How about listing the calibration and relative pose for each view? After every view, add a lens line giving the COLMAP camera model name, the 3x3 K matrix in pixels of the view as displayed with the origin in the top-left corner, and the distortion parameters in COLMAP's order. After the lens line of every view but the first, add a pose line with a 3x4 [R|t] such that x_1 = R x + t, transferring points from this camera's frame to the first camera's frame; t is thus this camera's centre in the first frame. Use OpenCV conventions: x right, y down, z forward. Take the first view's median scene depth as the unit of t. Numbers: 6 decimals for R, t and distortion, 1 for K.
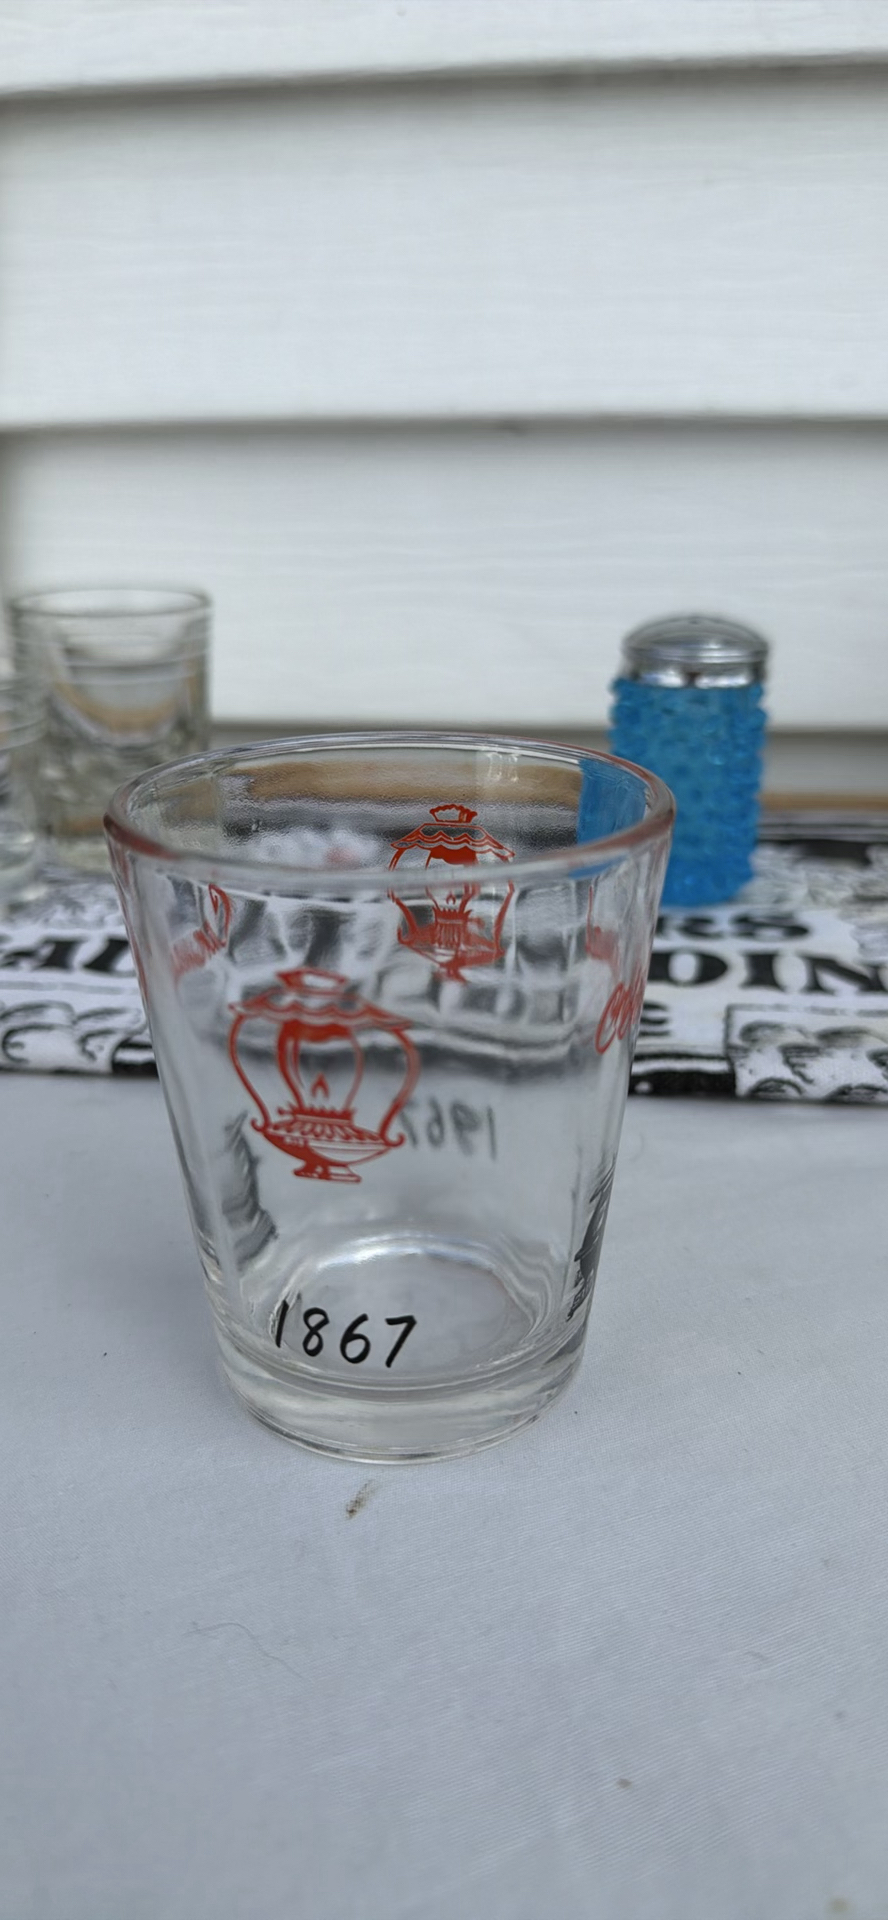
lens RADIAL K [[1351.8, 0, 444.0], [0, 1351.8, 960.0], [0, 0, 1]] dist [0.076882, -0.168195]
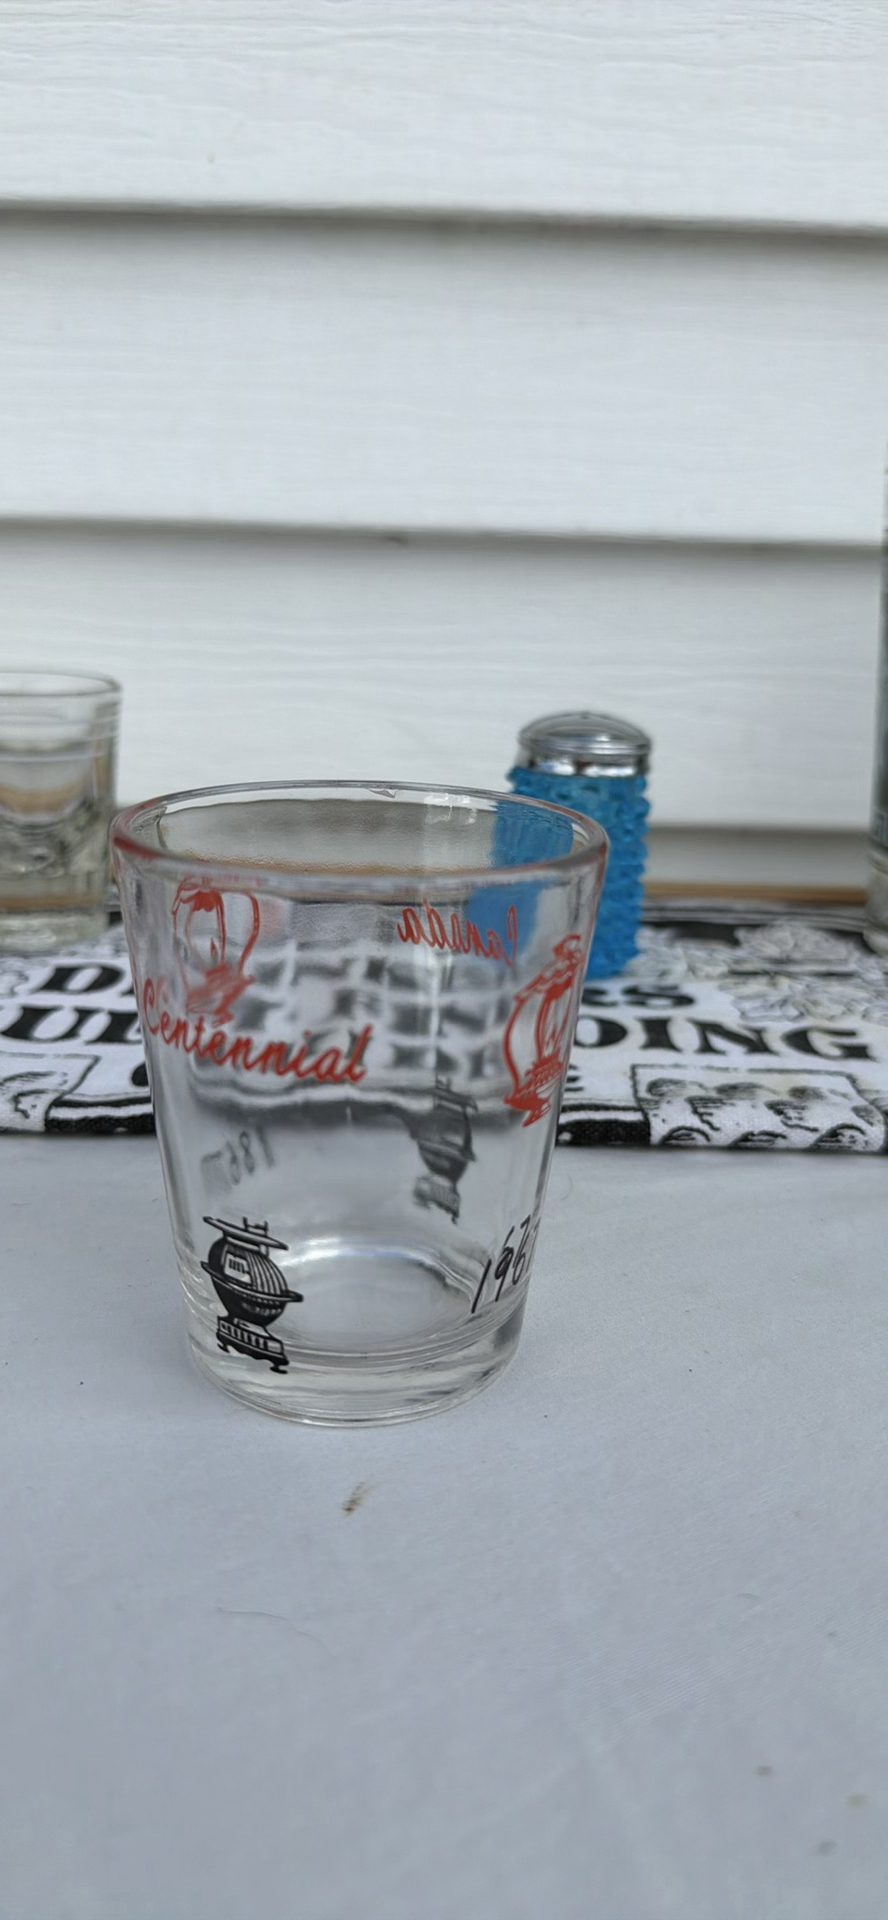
lens RADIAL K [[1342.0, 0, 444.0], [0, 1342.0, 960.0], [0, 0, 1]] dist [0.081828, -0.164702]
pose [[0.991869, 0.005227, 0.127159, -0.070632], [0.004839, 0.996885, -0.078725, 0.032406], [-0.127175, 0.078700, 0.988753, -0.039445]]
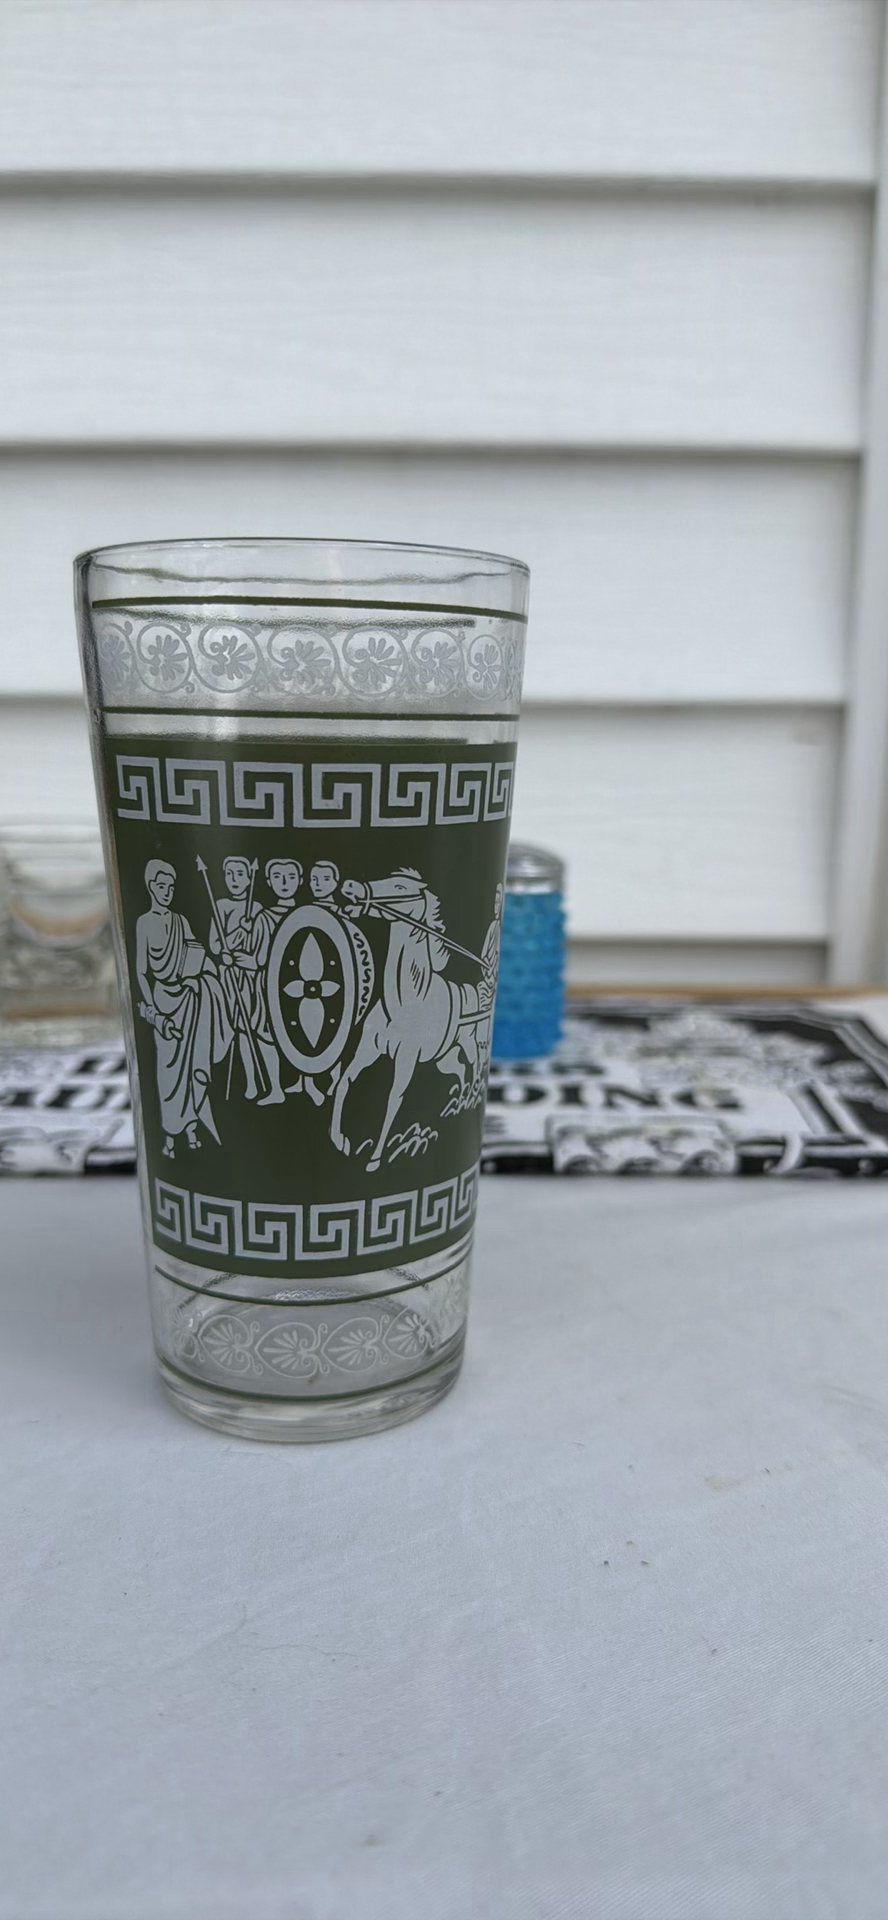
lens RADIAL K [[1326.3, 0, 450.3], [0, 1326.3, 982.3], [0, 0, 1]] dist [0.084522, -0.206486]
pose [[0.990987, -0.006572, 0.133800, -0.059842], [0.028638, 0.986100, -0.163668, 0.109788], [-0.130864, 0.166025, 0.977400, -0.289087]]
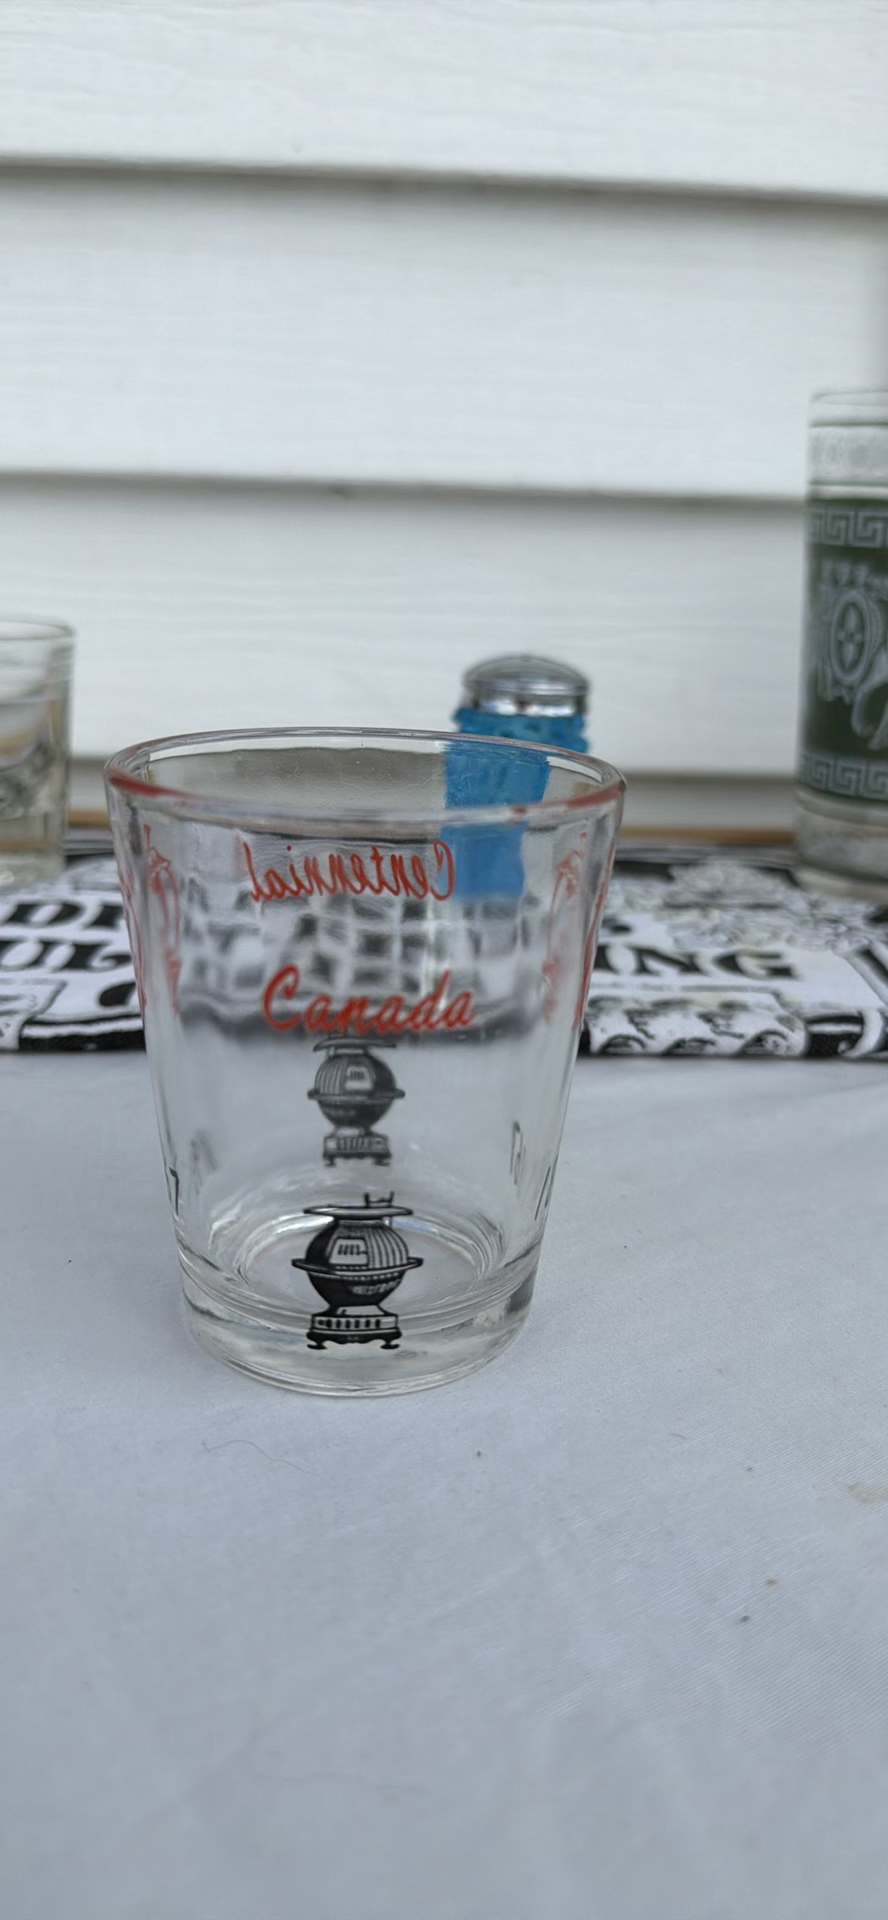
lens RADIAL K [[1342.0, 0, 444.0], [0, 1342.0, 960.0], [0, 0, 1]] dist [0.081828, -0.164702]
pose [[0.985388, -0.008336, 0.170123, -0.085875], [0.018211, 0.998233, -0.056570, 0.071841], [-0.169351, 0.058842, 0.983798, -0.092581]]
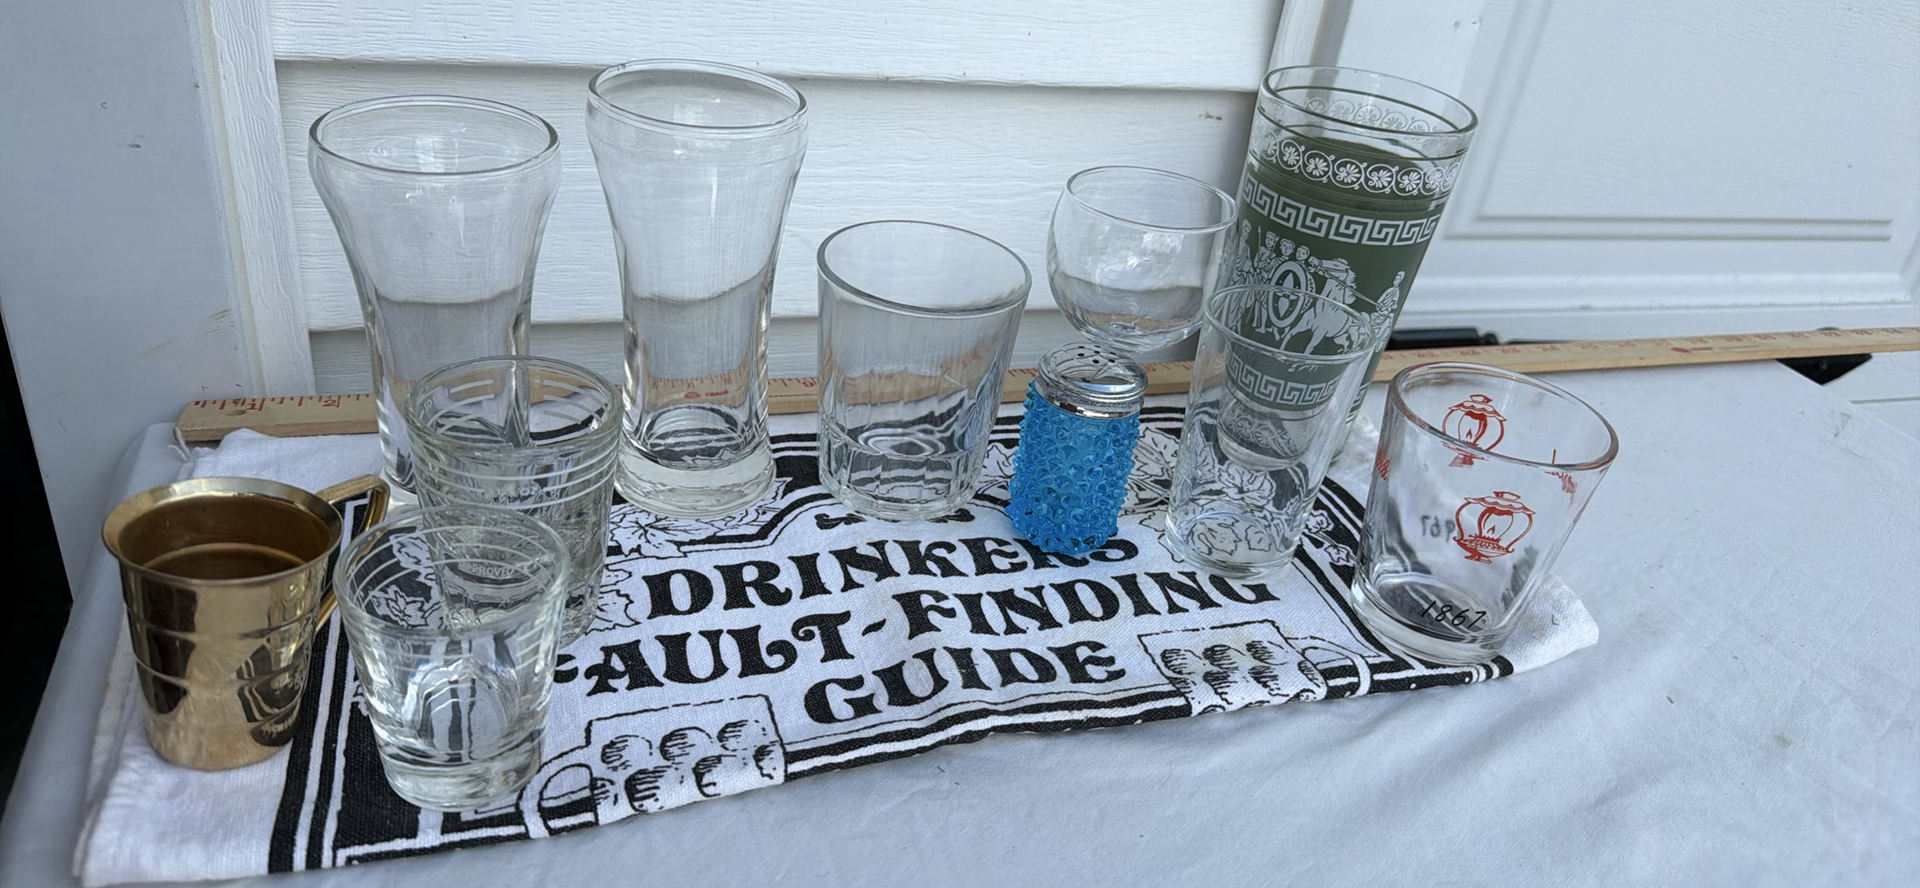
lens RADIAL K [[1313.2, 0, 960.0], [0, 1313.2, 444.0], [0, 0, 1]] dist [0.143036, -0.253518]
pose [[0.886180, -0.114944, 0.448857, -0.567437], [0.040353, 0.984206, 0.172366, -0.414753], [-0.461580, -0.134635, 0.876822, -0.150503]]
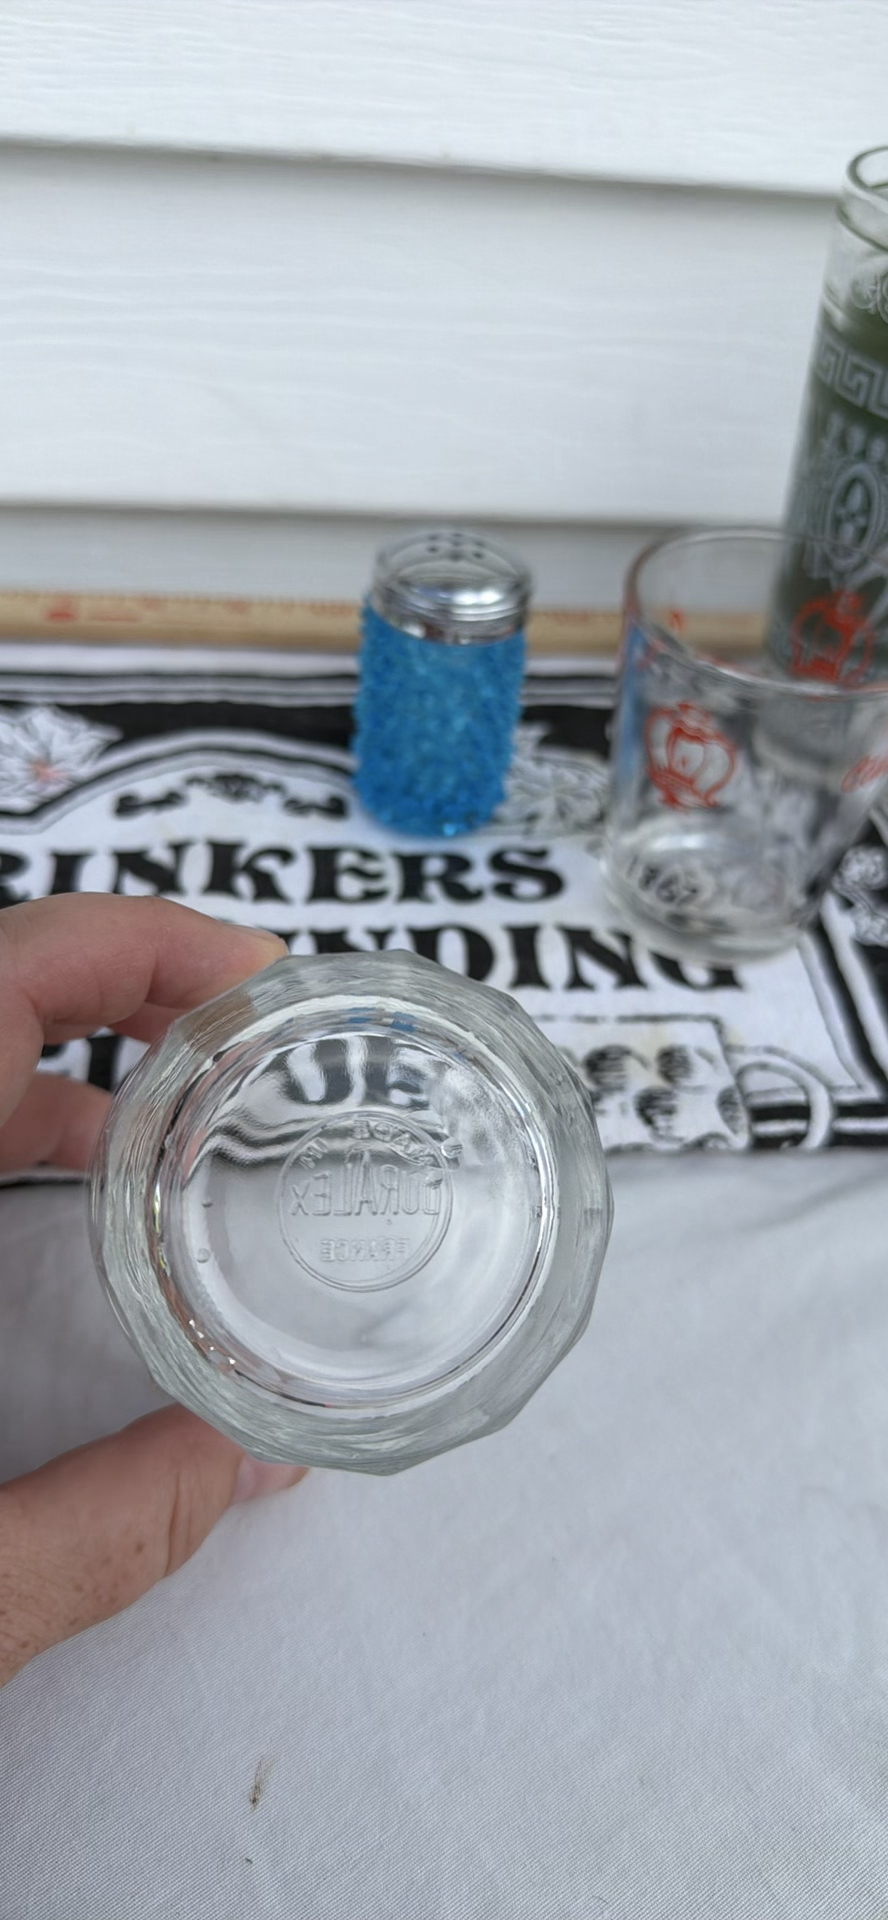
lens RADIAL K [[1351.8, 0, 444.0], [0, 1351.8, 960.0], [0, 0, 1]] dist [0.076882, -0.168195]
pose [[0.968523, -0.087538, 0.233023, -0.063837], [-0.005064, 0.929002, 0.370040, -0.371372], [-0.248872, -0.359572, 0.899317, 0.098430]]
